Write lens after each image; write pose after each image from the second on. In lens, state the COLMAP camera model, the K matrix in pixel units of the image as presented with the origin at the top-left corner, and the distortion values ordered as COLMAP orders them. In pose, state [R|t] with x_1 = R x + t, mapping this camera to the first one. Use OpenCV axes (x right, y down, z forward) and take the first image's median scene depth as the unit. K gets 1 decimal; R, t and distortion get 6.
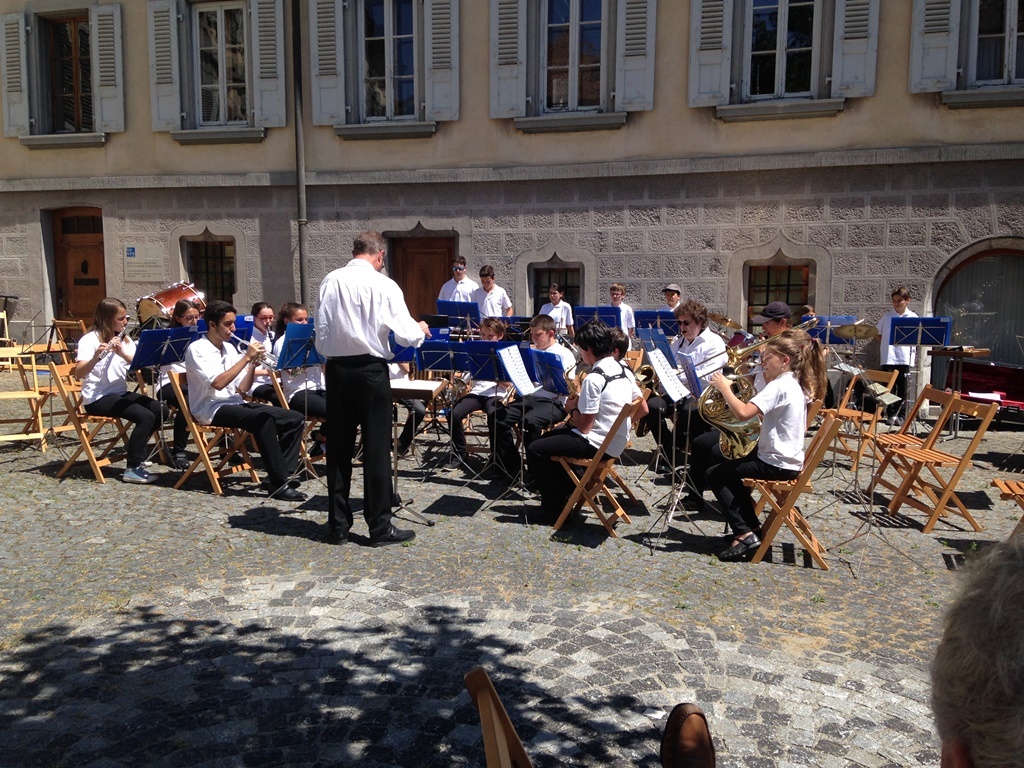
lens RADIAL K [[945.4, 0, 512.0], [0, 945.4, 384.0], [0, 0, 1]] dist [0.215705, -0.360655]
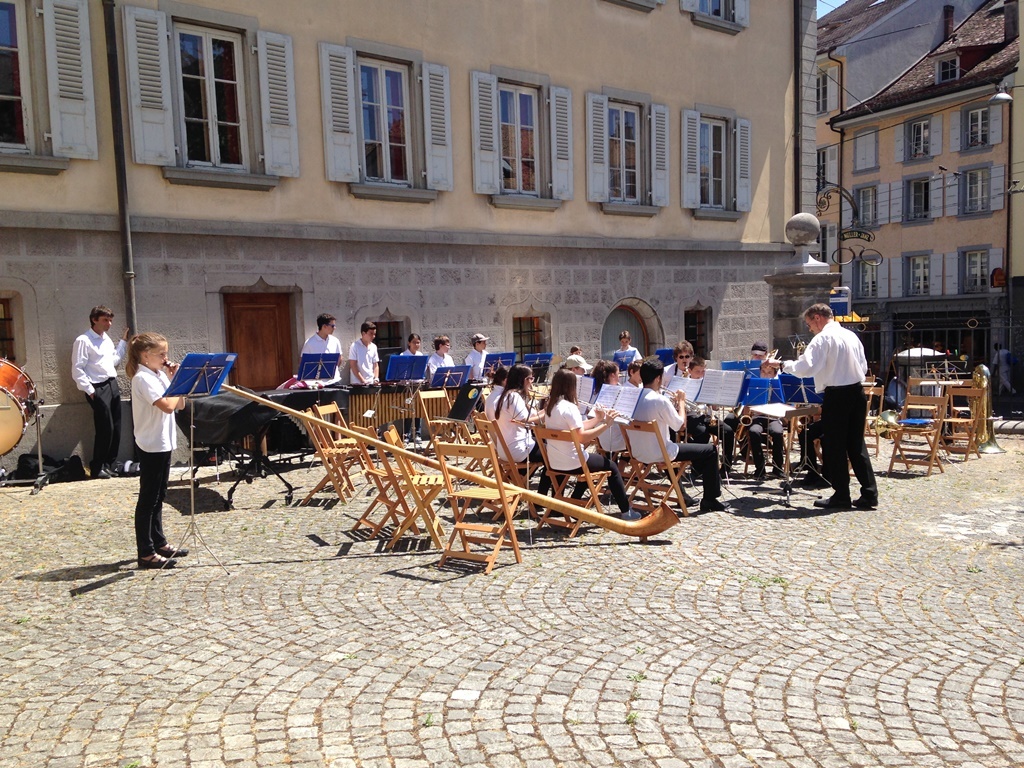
lens RADIAL K [[915.7, 0, 512.0], [0, 915.7, 384.0], [0, 0, 1]] dist [0.184450, -0.286716]
pose [[0.559436, -0.078393, 0.825158, -0.761464], [0.118154, 0.992893, 0.014223, -0.050854], [-0.820409, 0.089539, 0.564723, 0.297778]]
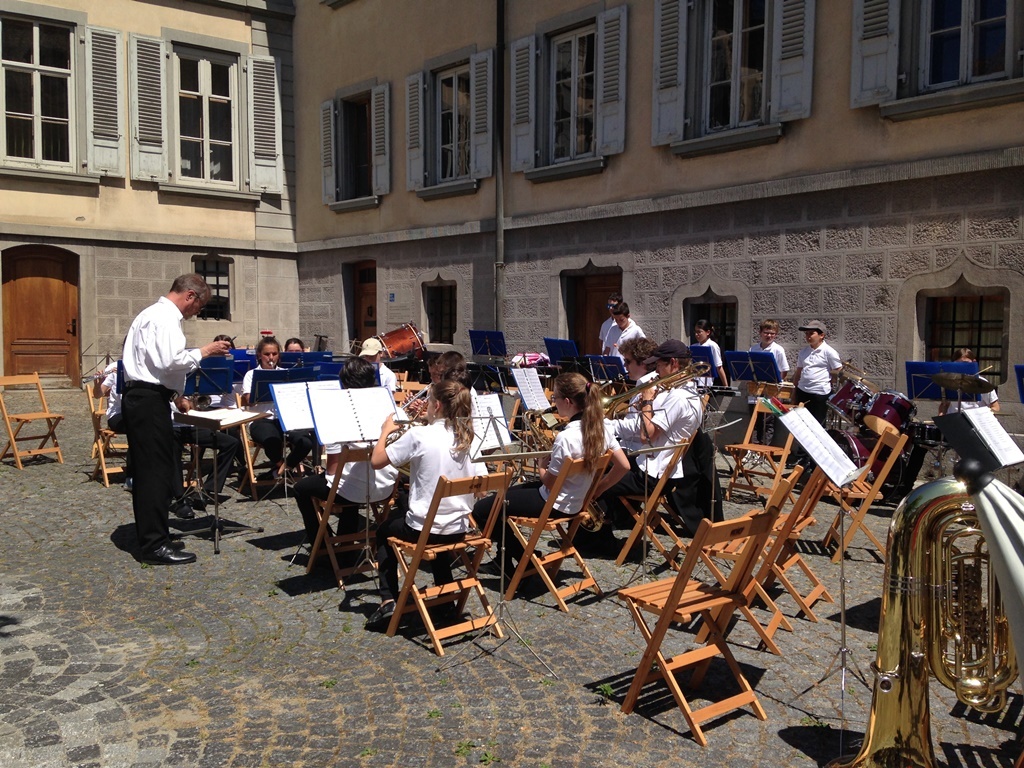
lens RADIAL K [[945.4, 0, 512.0], [0, 945.4, 384.0], [0, 0, 1]] dist [0.215705, -0.360655]
pose [[0.847723, 0.031208, -0.529520, 0.371452], [-0.054910, 0.998068, -0.029083, -0.010016], [0.527589, 0.053730, 0.847799, 0.144950]]
